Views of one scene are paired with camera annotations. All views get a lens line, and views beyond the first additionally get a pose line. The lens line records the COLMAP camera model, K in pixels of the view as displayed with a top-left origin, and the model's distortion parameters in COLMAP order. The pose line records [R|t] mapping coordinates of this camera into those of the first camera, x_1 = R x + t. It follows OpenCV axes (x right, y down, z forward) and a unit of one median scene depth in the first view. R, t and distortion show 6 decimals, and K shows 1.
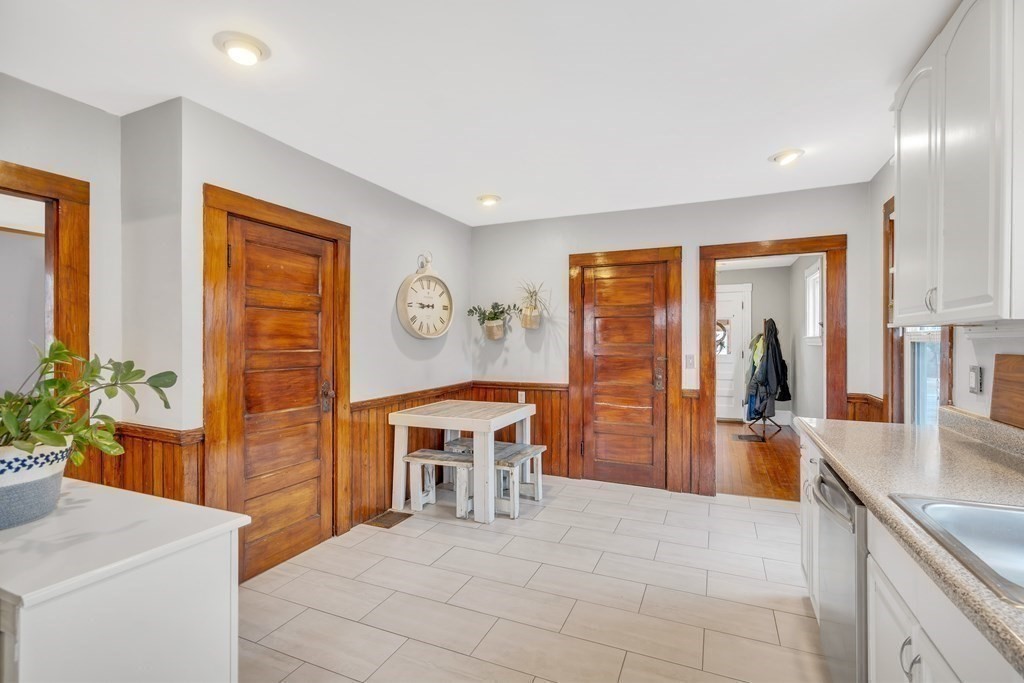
lens RADIAL K [[476.7, 0, 504.3], [0, 476.7, 339.9], [0, 0, 1]] dist [-0.003268, 0.001392]
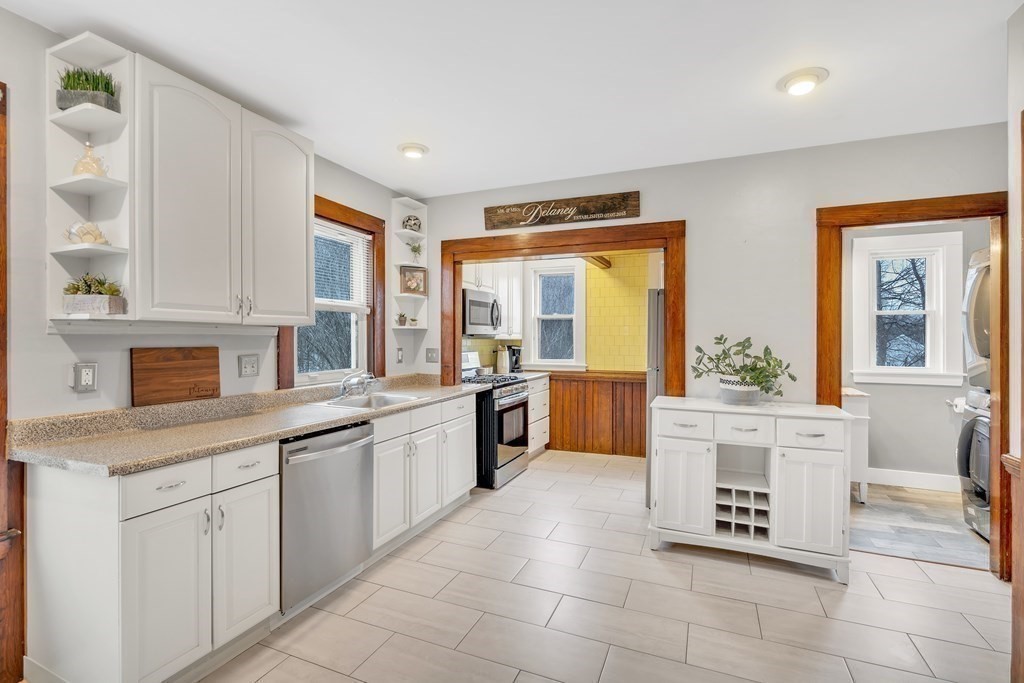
lens RADIAL K [[476.7, 0, 510.2], [0, 476.7, 339.0], [0, 0, 1]] dist [-0.003268, 0.001392]
pose [[-0.999557, -0.000195, -0.029772, 0.108220], [-0.000227, 0.999999, 0.001072, 0.003901], [0.029772, 0.001078, -0.999556, 1.296673]]
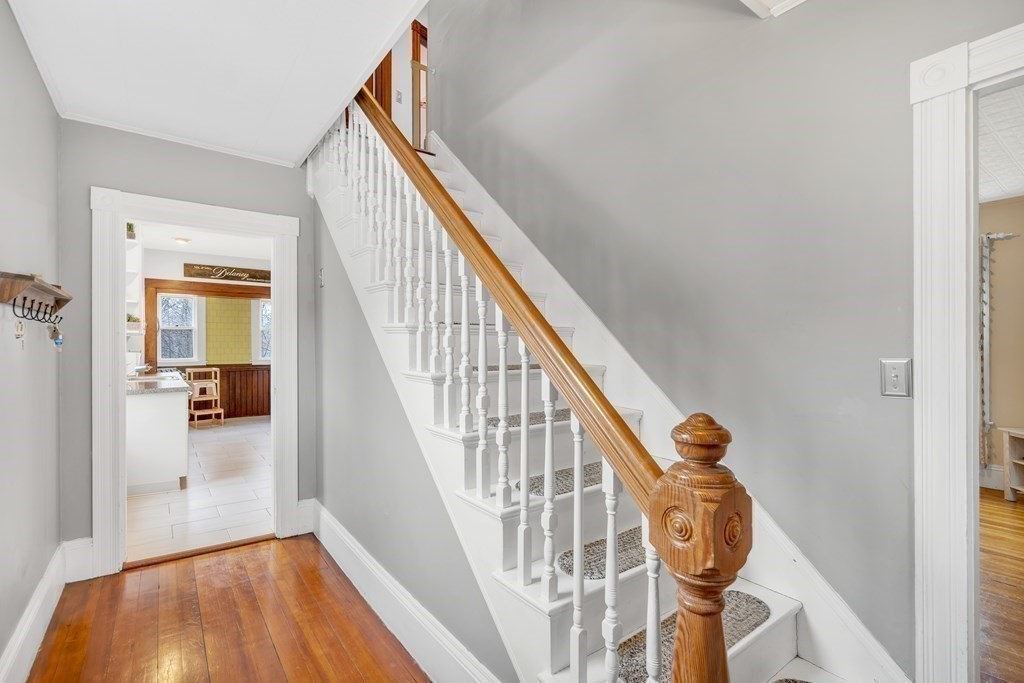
lens RADIAL K [[476.7, 0, 509.5], [0, 476.7, 343.2], [0, 0, 1]] dist [-0.003268, 0.001392]
pose [[-0.487979, -0.000304, -0.872855, 1.212836], [-0.002193, 0.999997, 0.000878, -0.000291], [0.872853, 0.002343, -0.487978, 2.237426]]
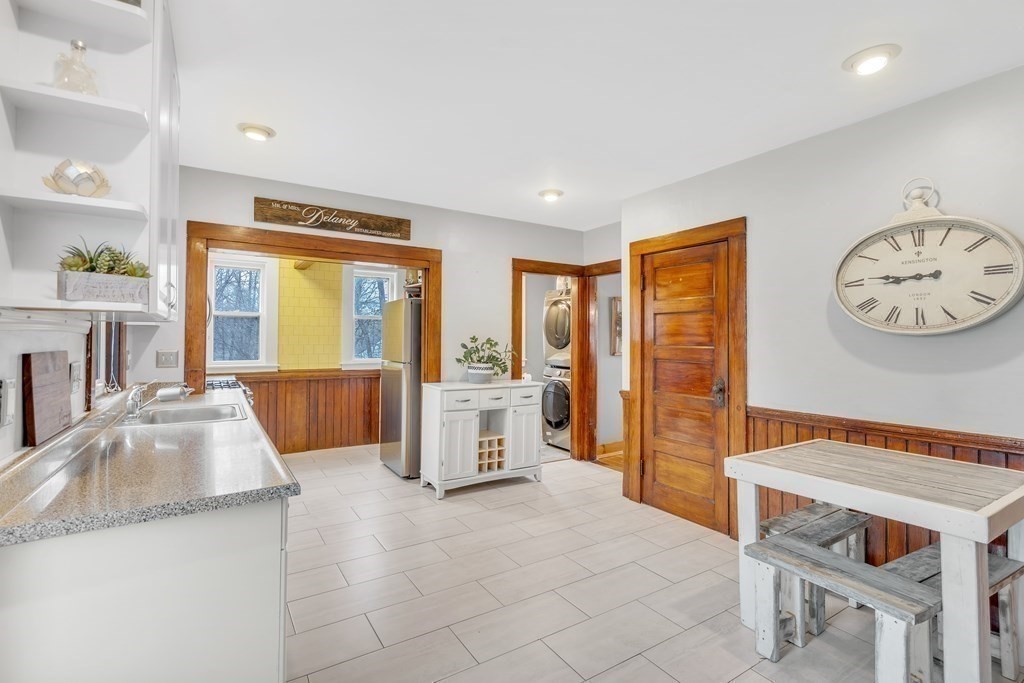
lens RADIAL K [[476.7, 0, 515.8], [0, 476.7, 328.7], [0, 0, 1]] dist [-0.003268, 0.001392]
pose [[-0.540094, -0.018519, -0.841401, 0.747221], [-0.002846, 0.999792, -0.020178, 0.002767], [0.841600, -0.008503, -0.540035, 1.200808]]
